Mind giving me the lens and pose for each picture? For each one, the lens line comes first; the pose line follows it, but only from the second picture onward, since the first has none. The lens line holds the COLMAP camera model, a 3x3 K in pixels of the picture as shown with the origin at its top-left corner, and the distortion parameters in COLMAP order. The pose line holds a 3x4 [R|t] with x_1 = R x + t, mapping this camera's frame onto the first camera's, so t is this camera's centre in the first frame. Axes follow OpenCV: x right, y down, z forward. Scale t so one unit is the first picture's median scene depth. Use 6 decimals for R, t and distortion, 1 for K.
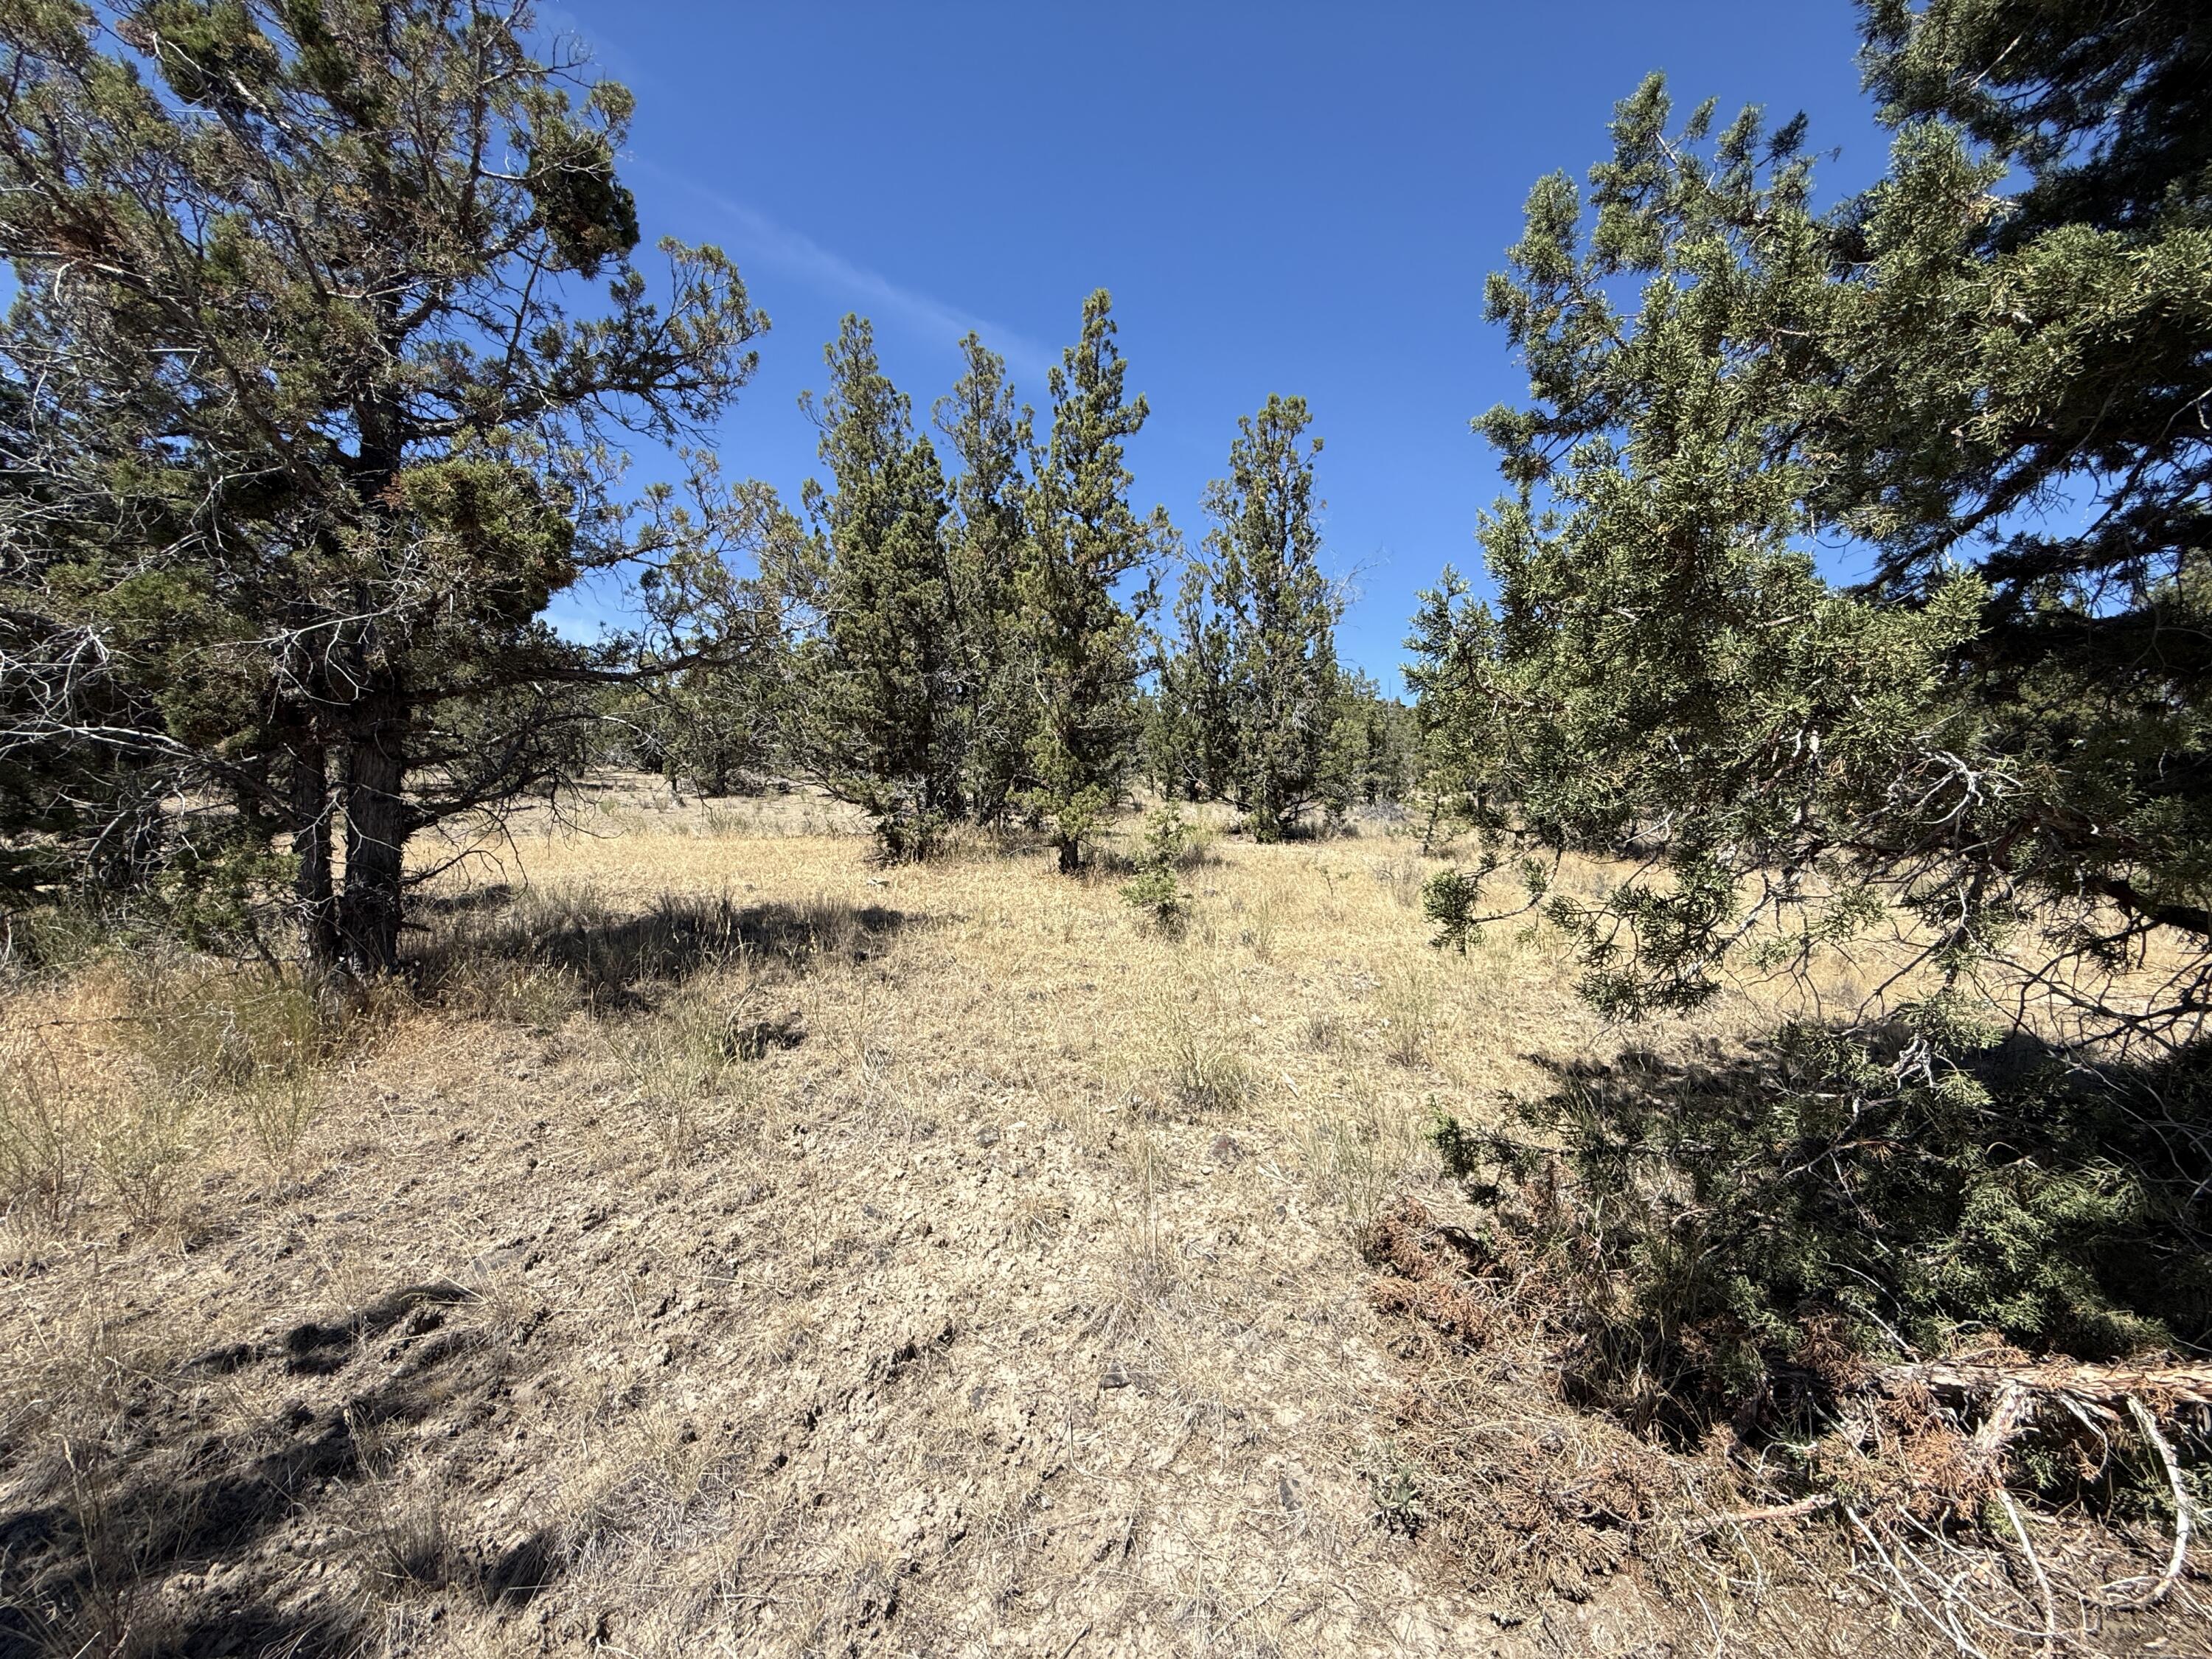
lens RADIAL K [[886.4, 0, 1104.9], [0, 886.4, 829.0], [0, 0, 1]] dist [0.000140, -0.000321]
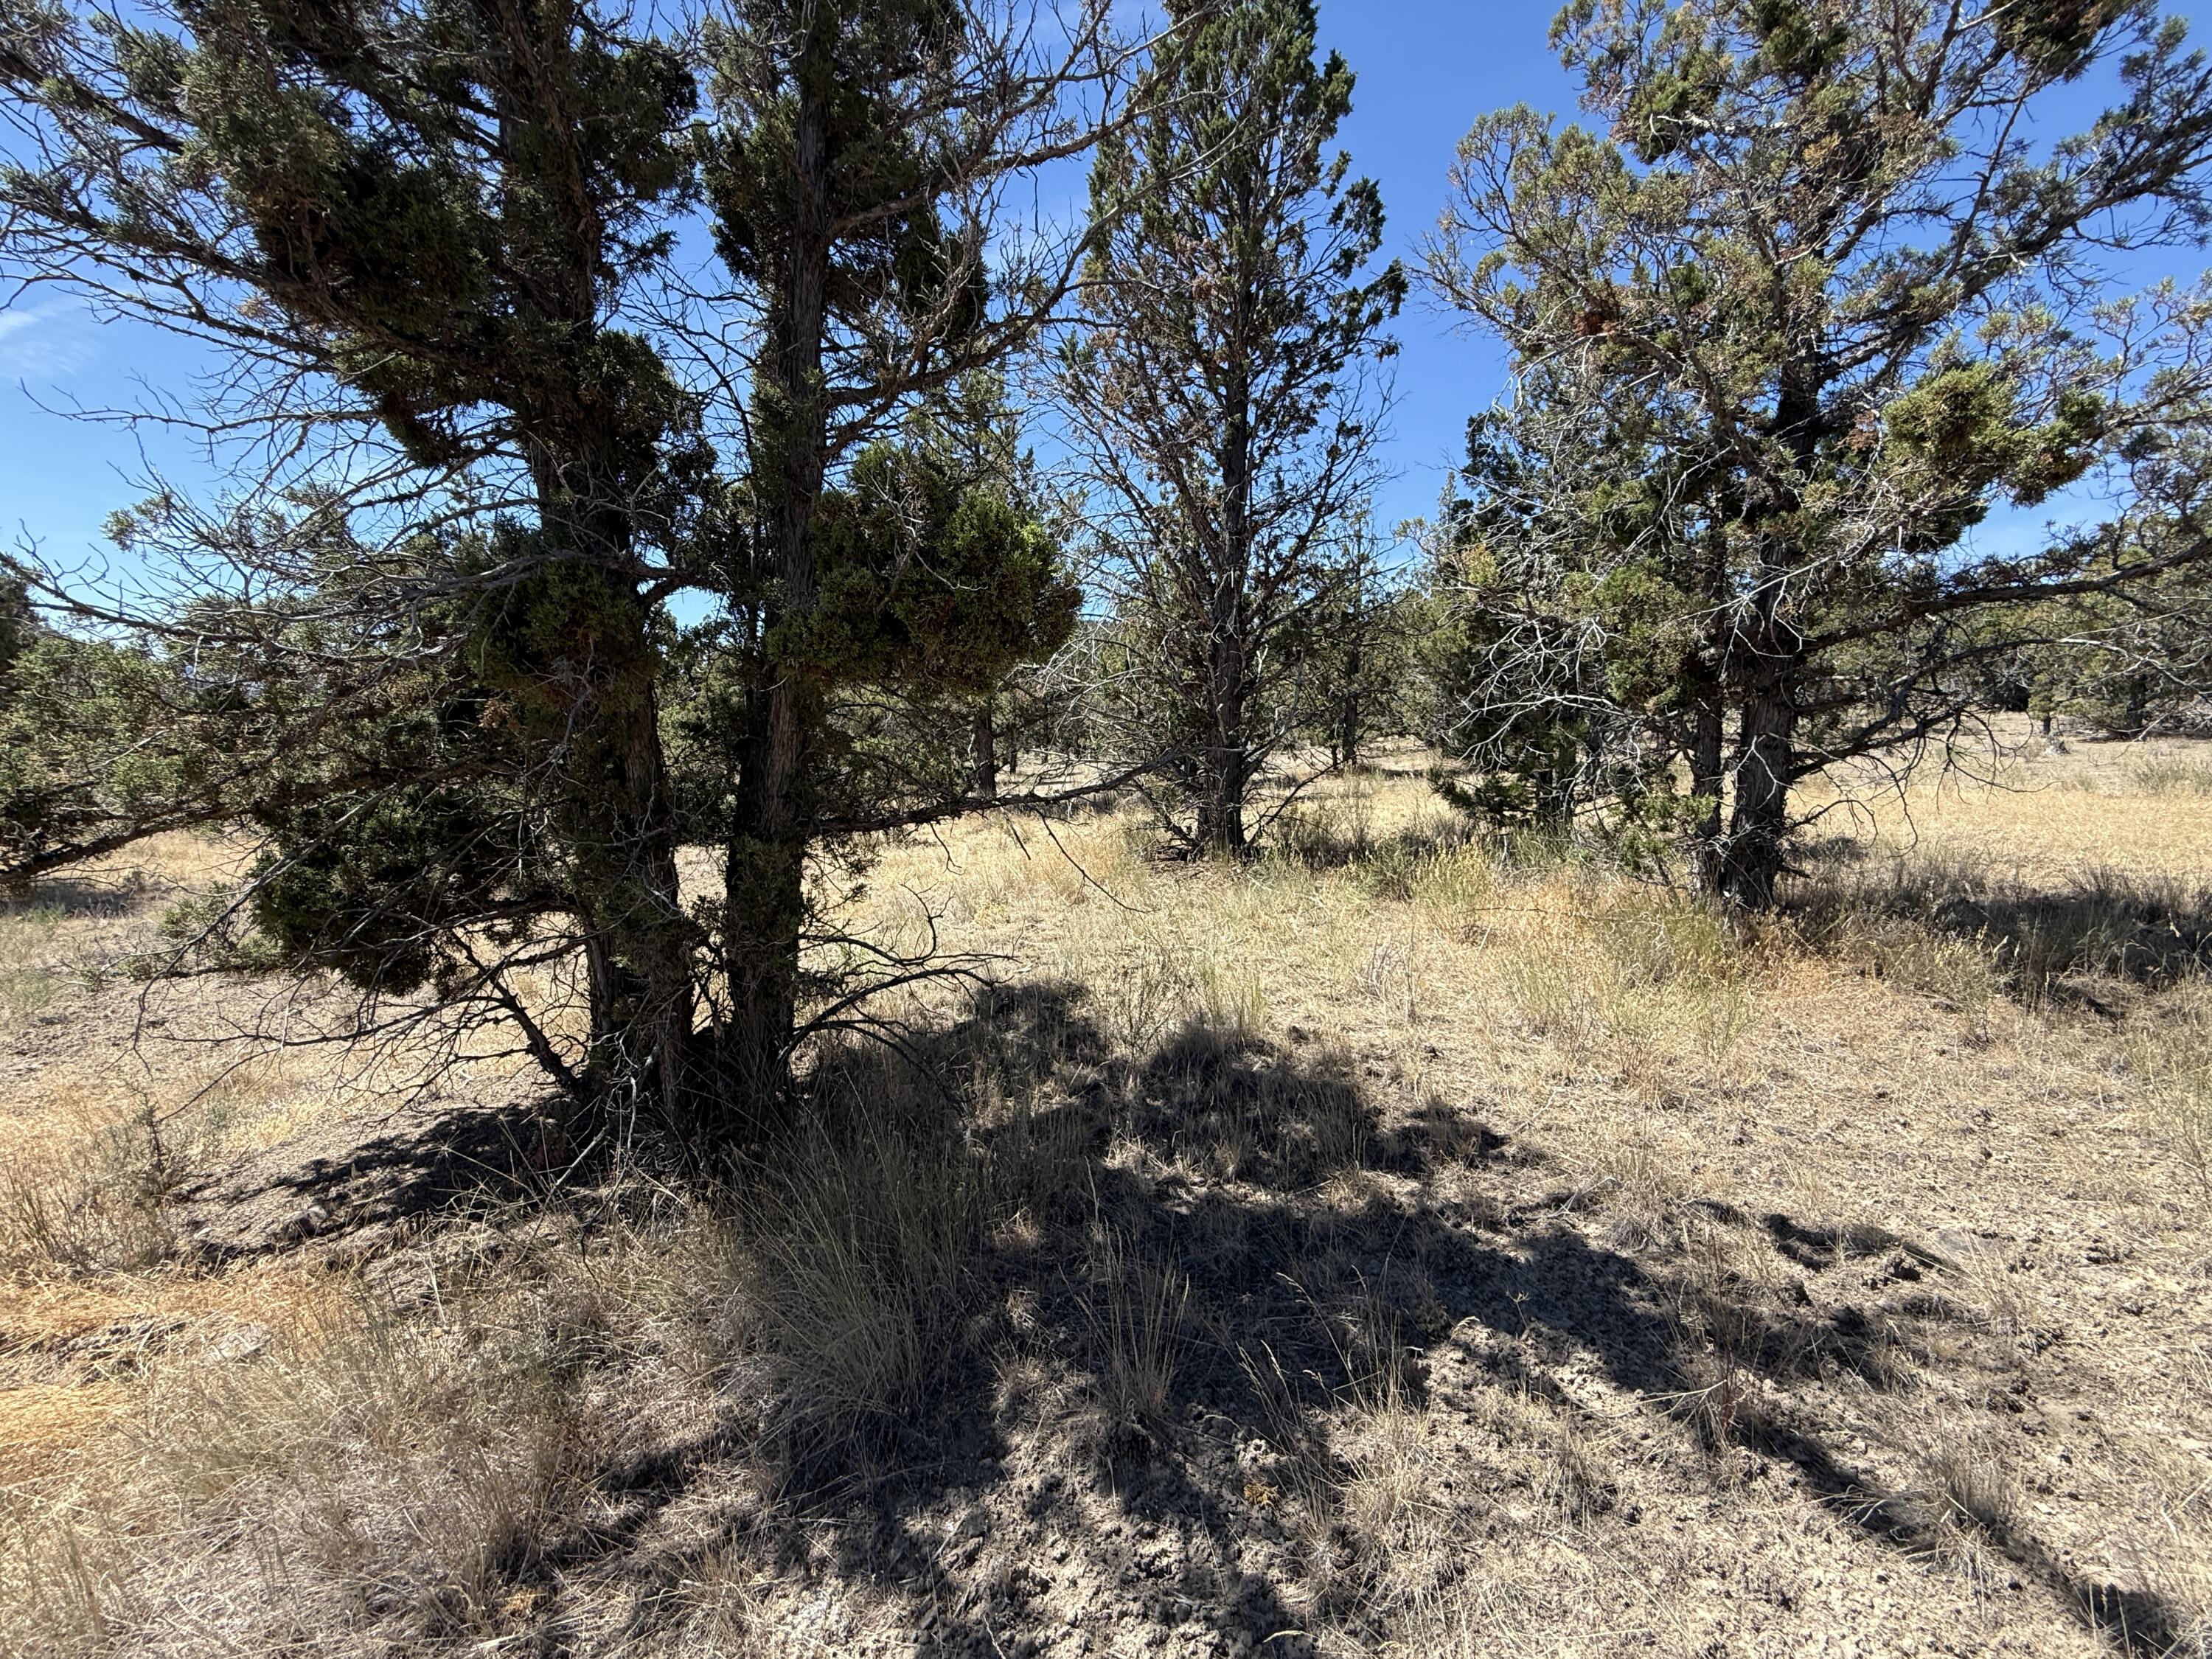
lens RADIAL K [[886.4, 0, 1104.3], [0, 886.4, 830.6], [0, 0, 1]] dist [0.000140, -0.000321]
pose [[0.303496, 0.074838, -0.949889, -0.065094], [-0.018498, 0.997186, 0.072654, 0.003991], [0.952653, -0.004480, 0.304026, -0.079238]]
